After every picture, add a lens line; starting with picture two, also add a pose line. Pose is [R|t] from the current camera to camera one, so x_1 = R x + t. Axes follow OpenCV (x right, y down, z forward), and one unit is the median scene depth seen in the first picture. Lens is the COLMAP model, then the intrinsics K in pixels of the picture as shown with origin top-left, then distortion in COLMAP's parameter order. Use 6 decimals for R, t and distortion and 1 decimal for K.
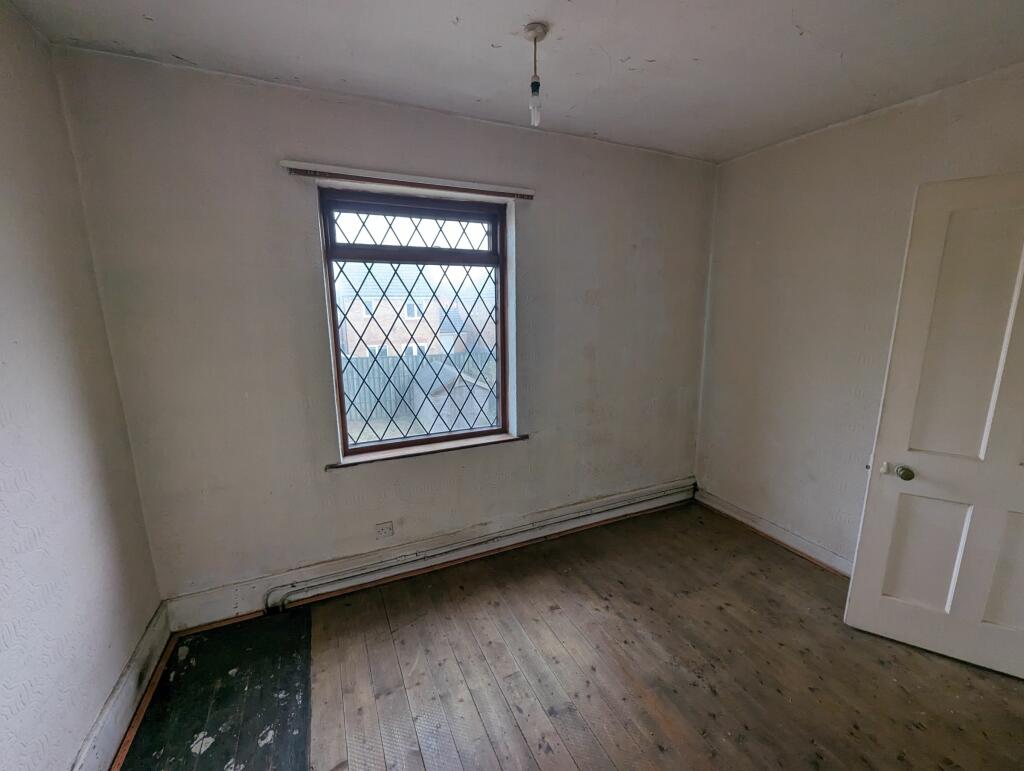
lens RADIAL K [[424.8, 0, 509.6], [0, 424.8, 386.7], [0, 0, 1]] dist [0.001525, 0.000243]
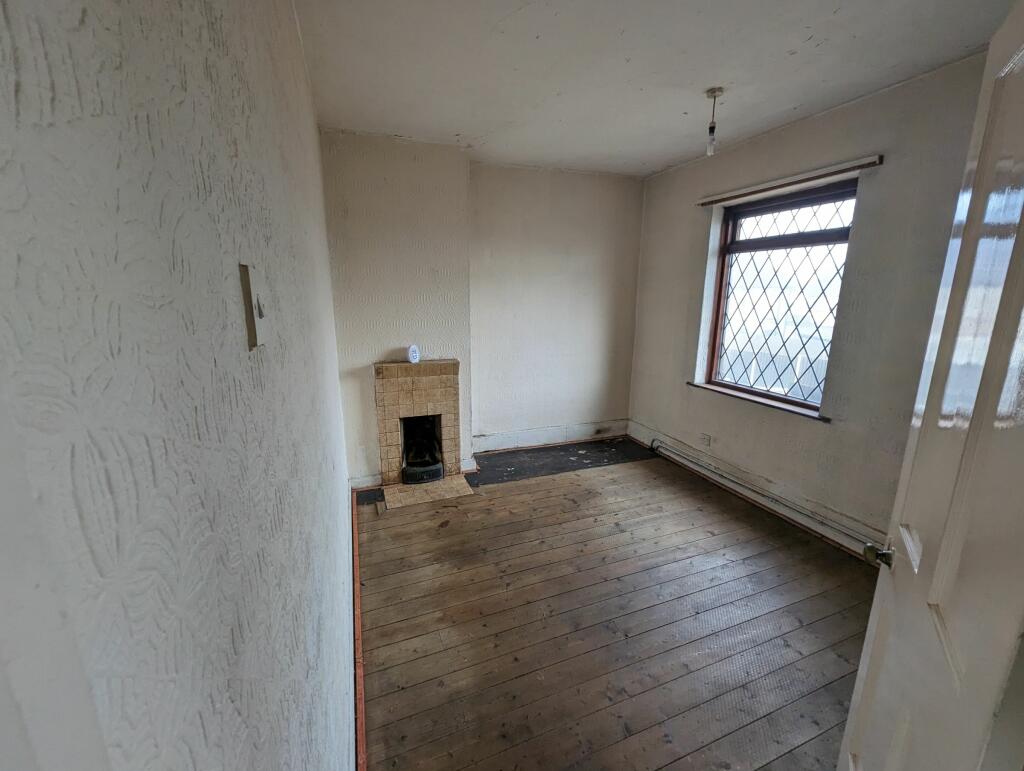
lens RADIAL K [[409.5, 0, 510.2], [0, 409.5, 373.9], [0, 0, 1]] dist [0.000670, 0.000070]
pose [[-0.059432, 0.204904, -0.976976, 1.111539], [-0.196687, 0.957116, 0.212703, -0.043305], [0.978663, 0.204800, -0.016581, 0.347086]]
